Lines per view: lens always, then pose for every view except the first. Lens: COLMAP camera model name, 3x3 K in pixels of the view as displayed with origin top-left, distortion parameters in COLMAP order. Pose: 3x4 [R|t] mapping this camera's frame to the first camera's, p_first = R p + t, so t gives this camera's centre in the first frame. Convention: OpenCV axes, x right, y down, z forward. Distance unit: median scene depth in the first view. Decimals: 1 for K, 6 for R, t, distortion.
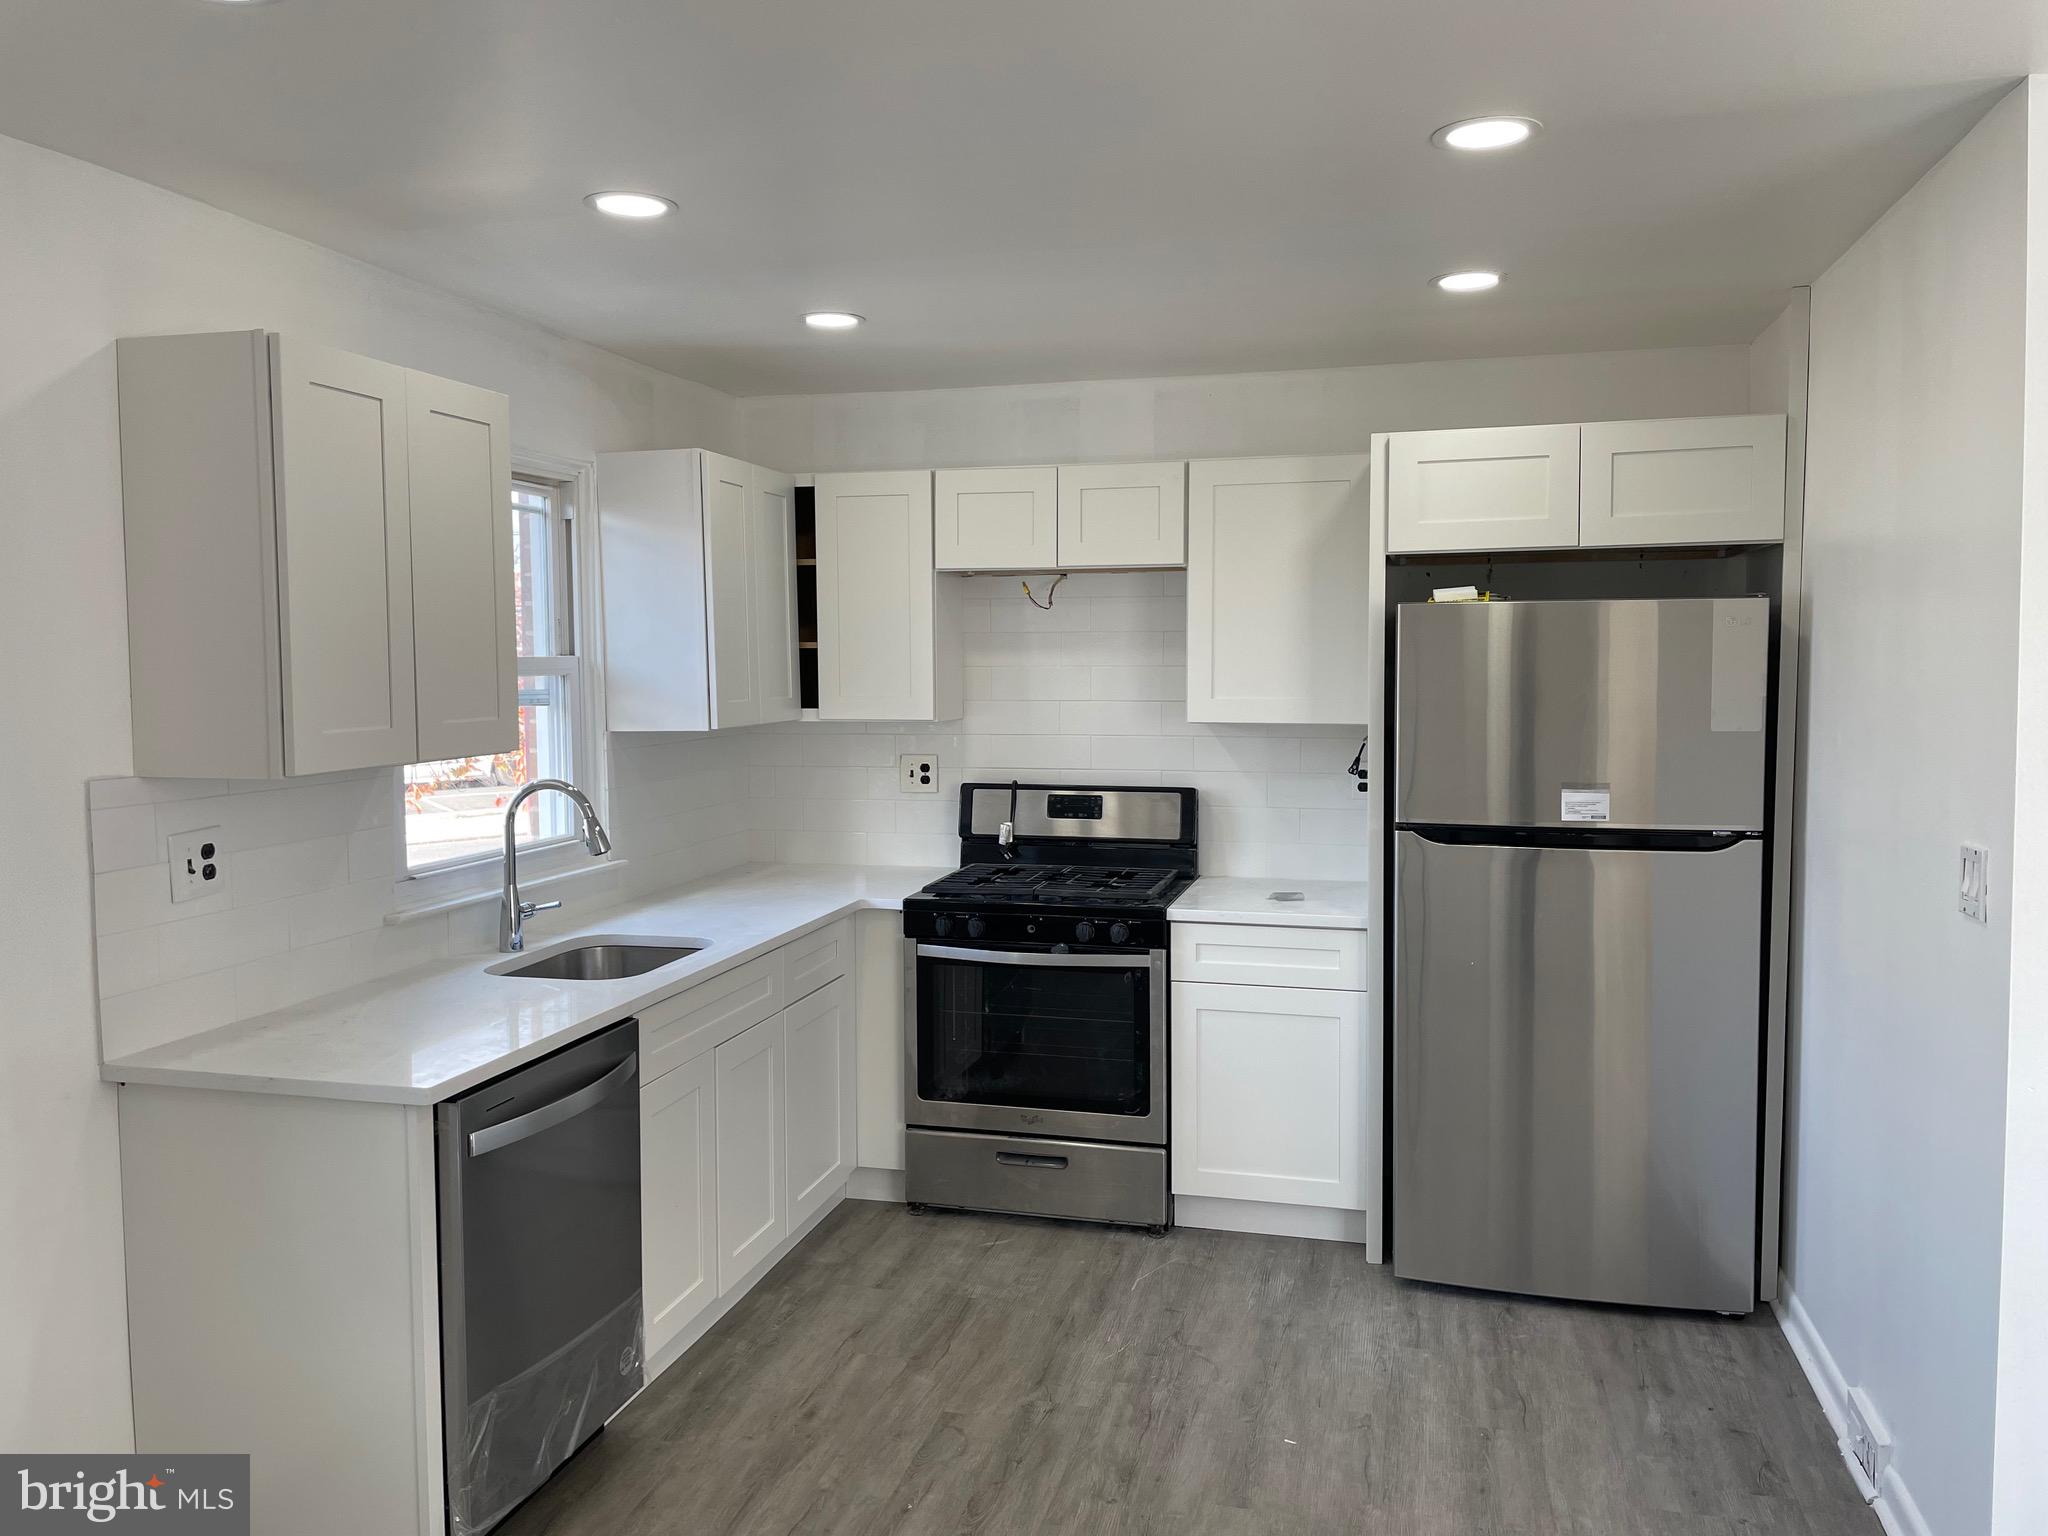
lens RADIAL K [[1539.5, 0, 1015.8], [0, 1539.5, 747.0], [0, 0, 1]] dist [0.055759, -0.065971]
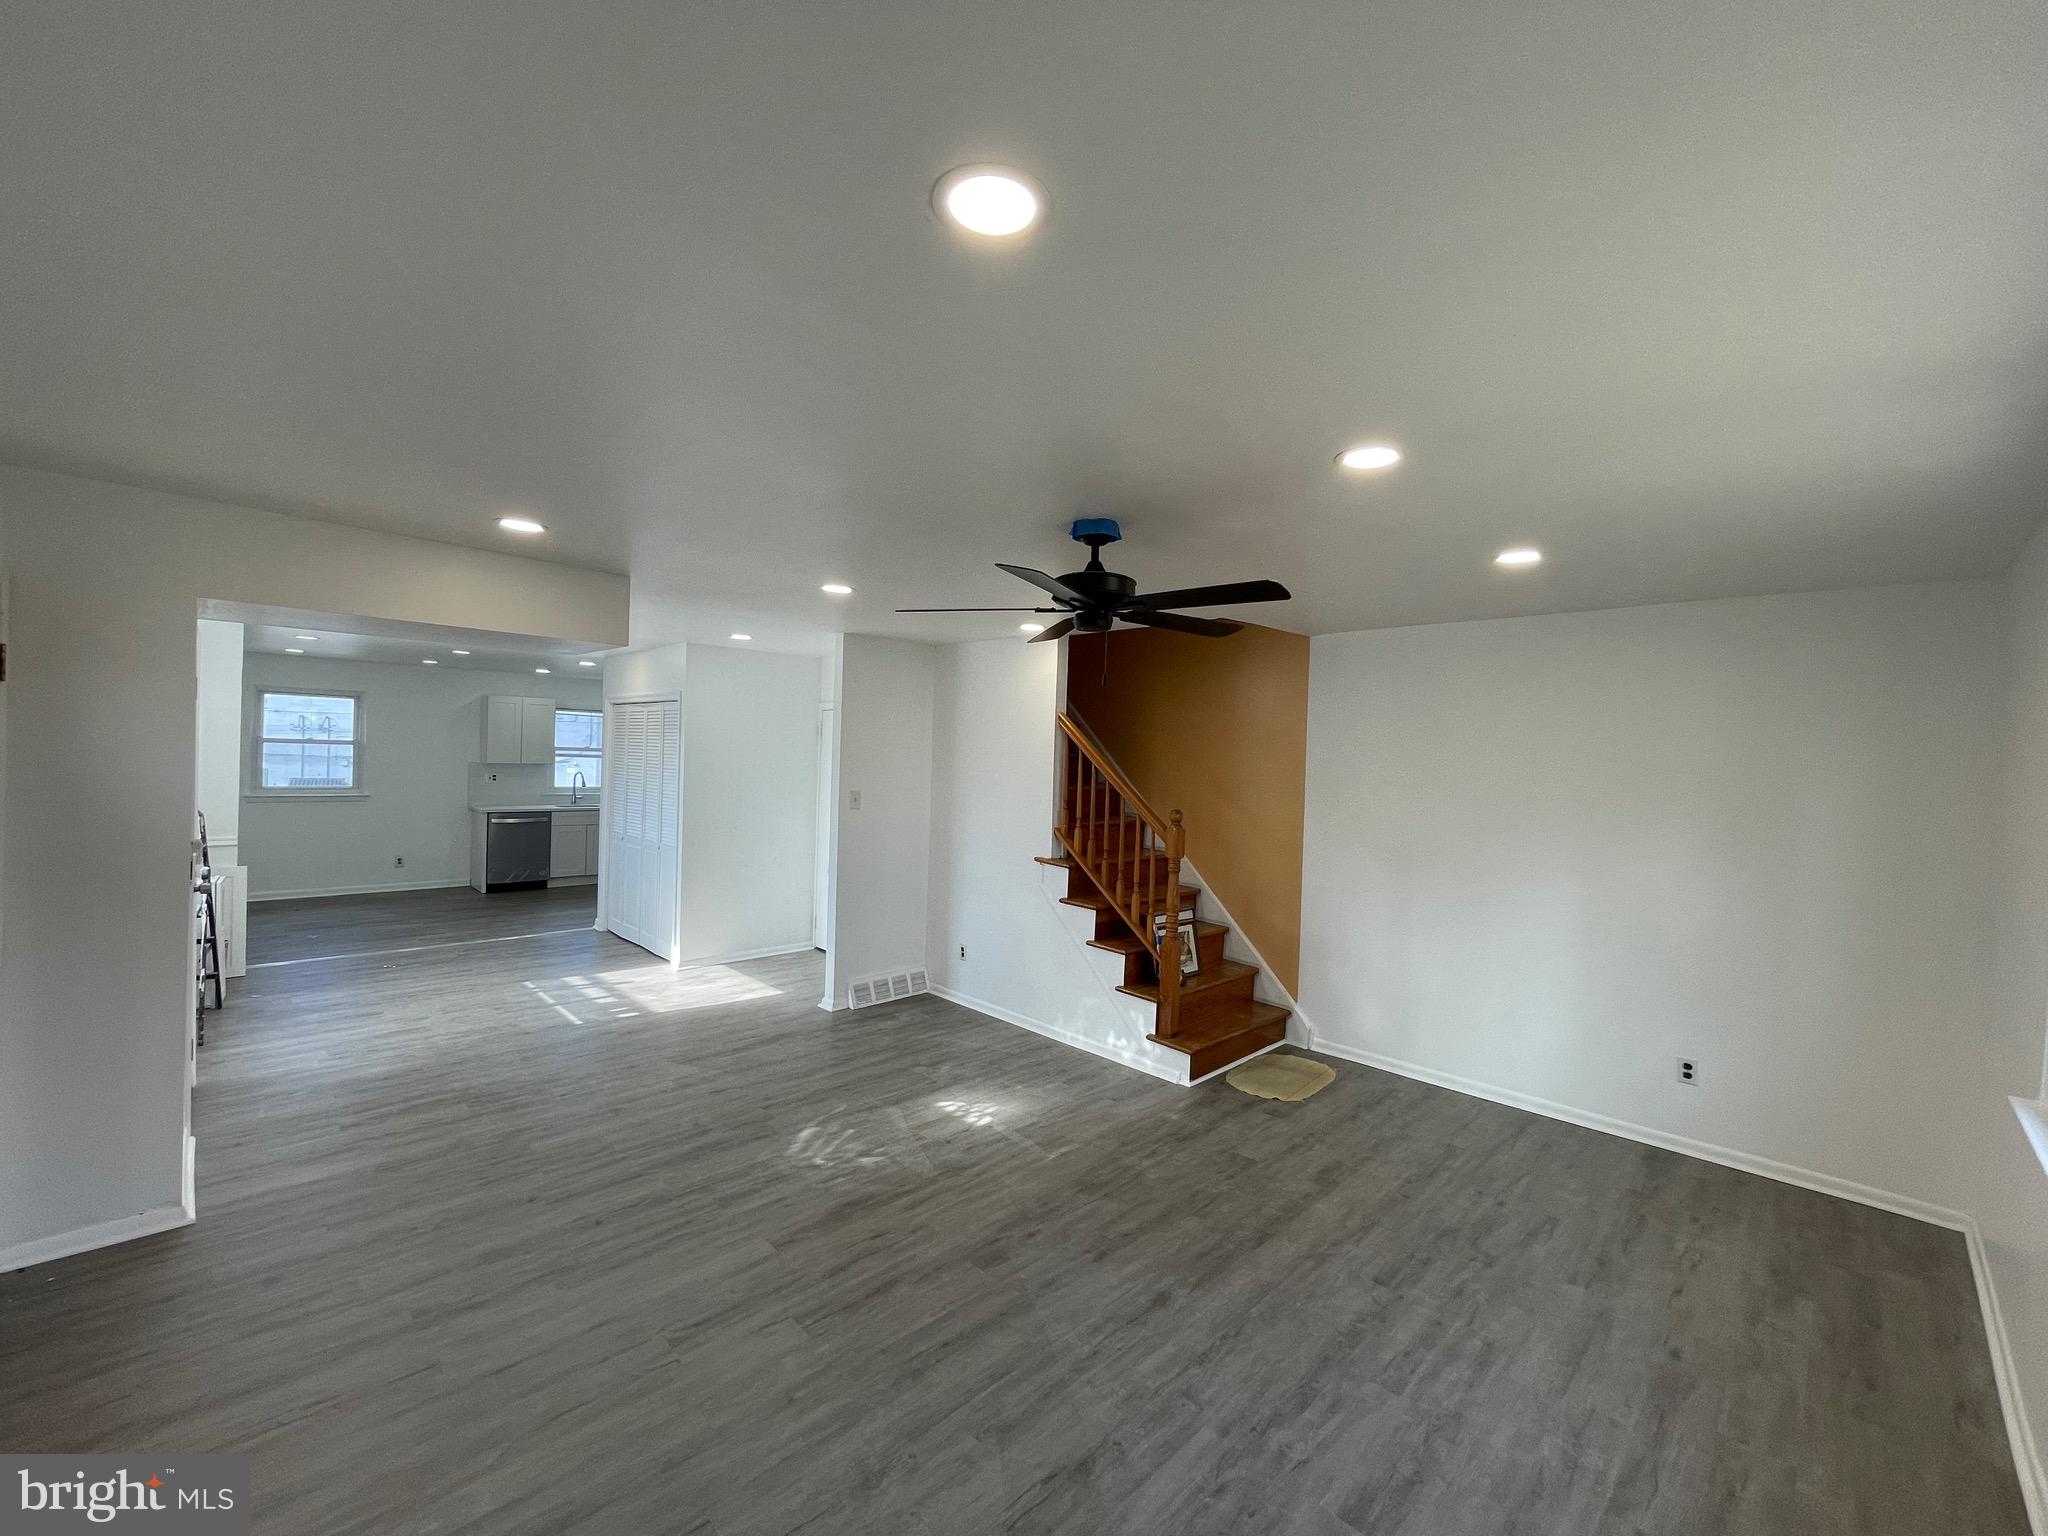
lens RADIAL K [[825.7, 0, 1025.4], [0, 825.7, 767.1], [0, 0, 1]] dist [-0.003782, 0.000143]
pose [[0.860820, 0.040285, -0.507313, 2.133621], [-0.068390, 0.996977, -0.036876, 0.004986], [0.504294, 0.066438, 0.860973, -0.548047]]
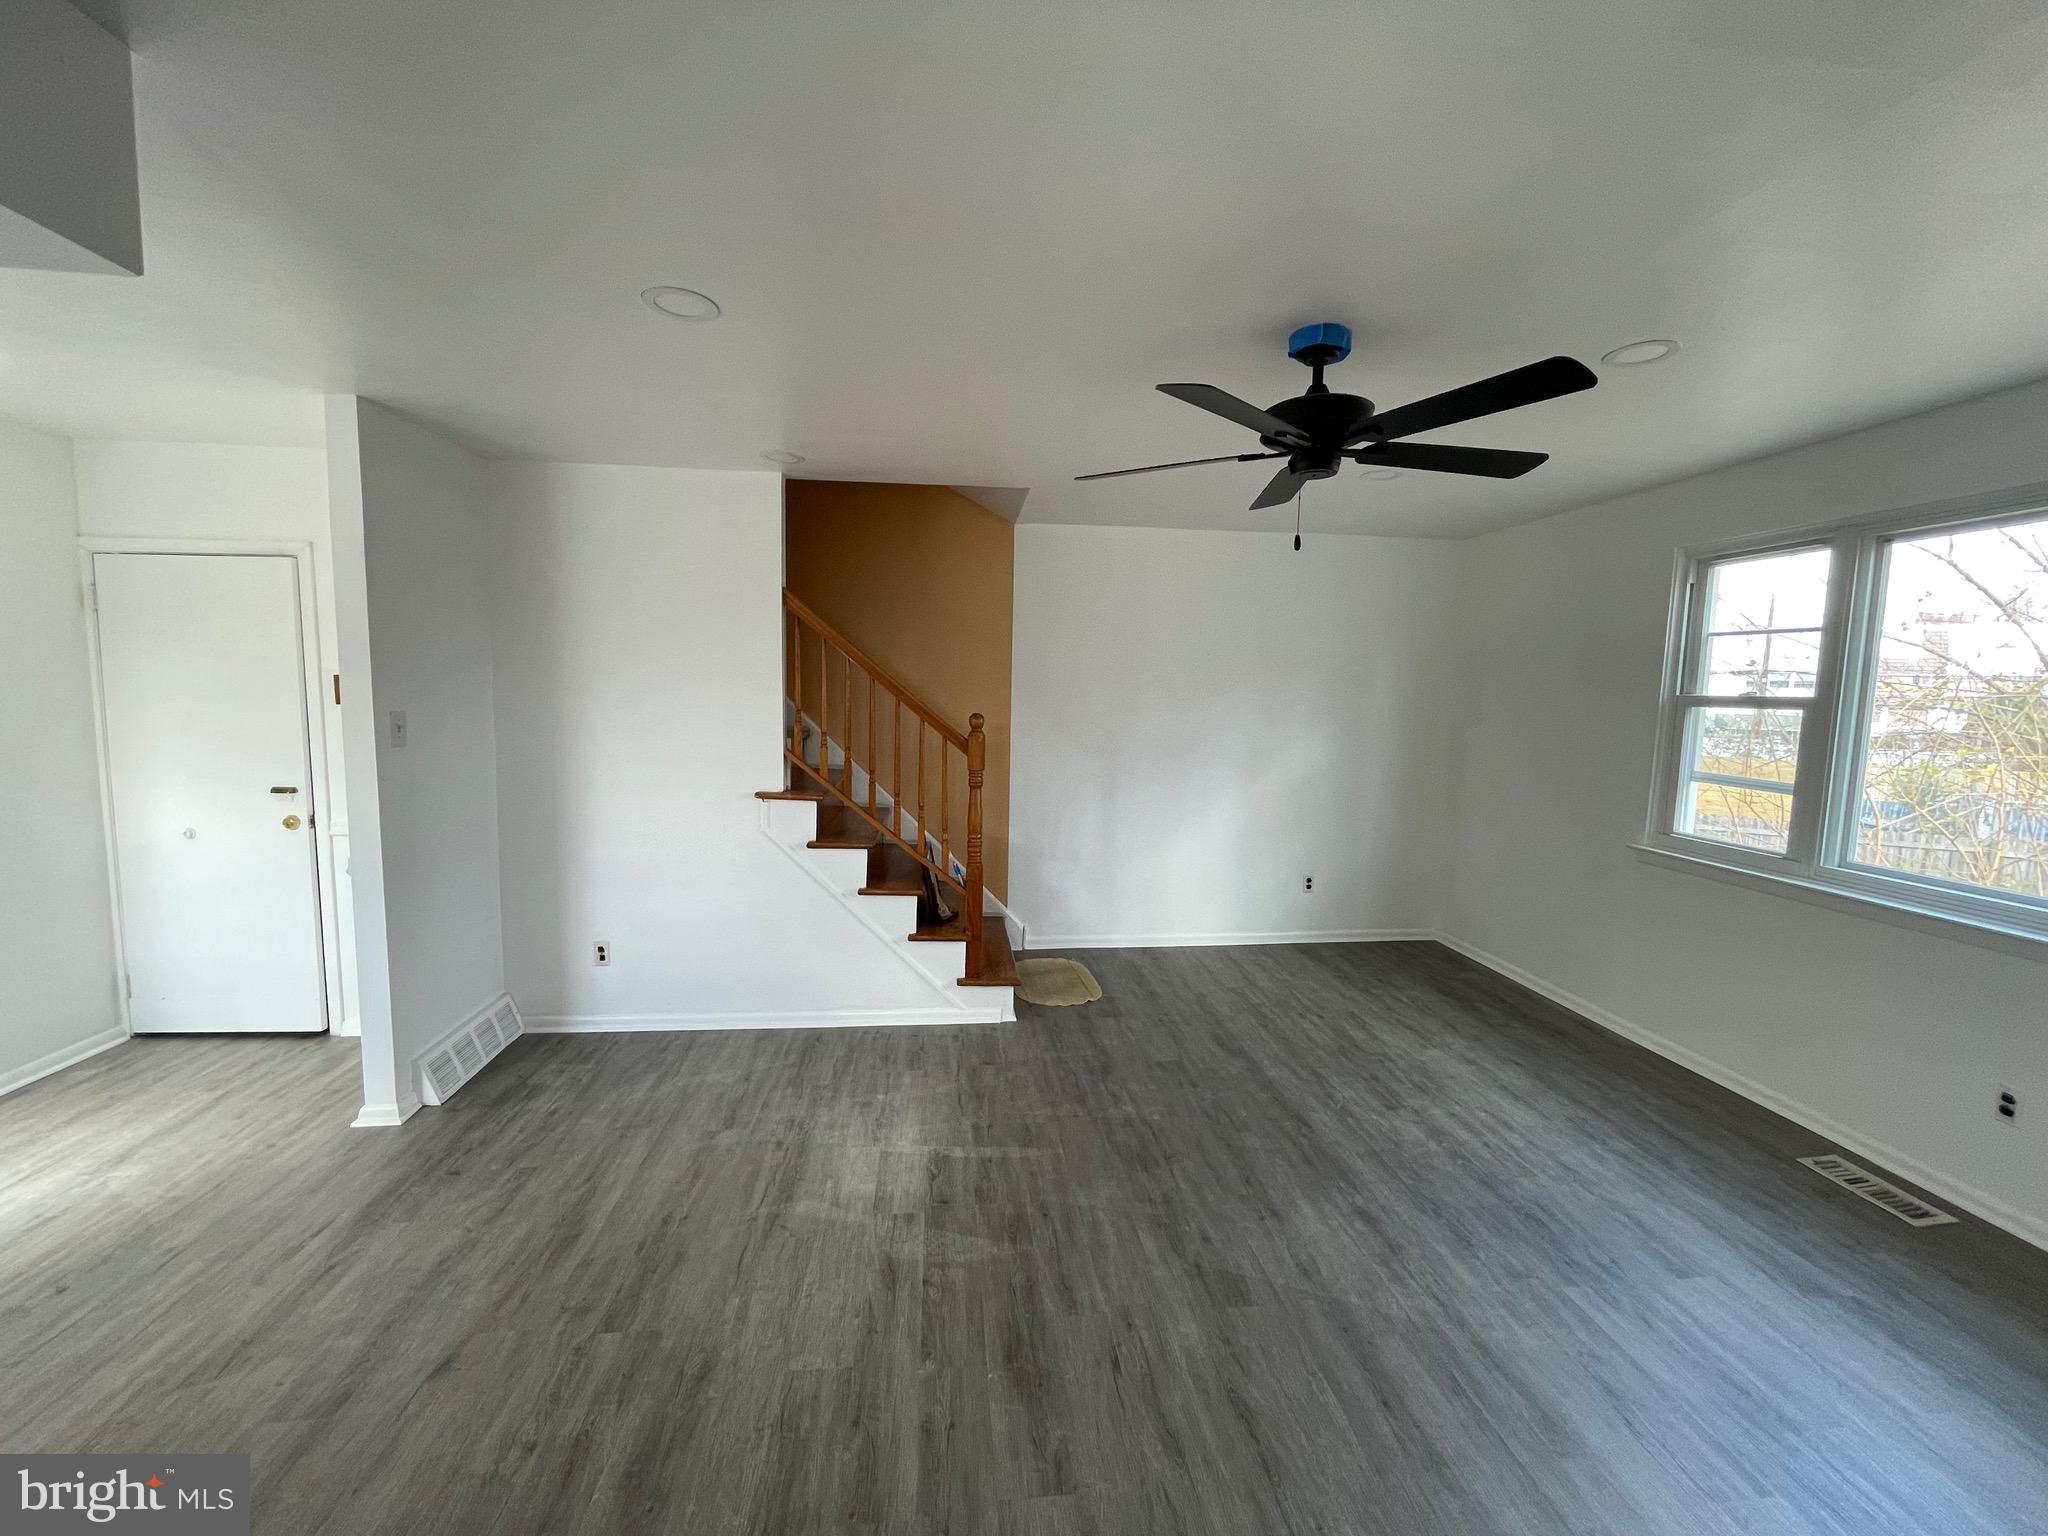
lens RADIAL K [[825.7, 0, 1023.8], [0, 825.7, 767.0], [0, 0, 1]] dist [-0.003782, 0.000143]
pose [[0.935289, -0.012243, 0.353672, 1.464934], [-0.001758, 0.999228, 0.039240, 0.031732], [-0.353879, -0.037323, 0.934546, -0.381477]]
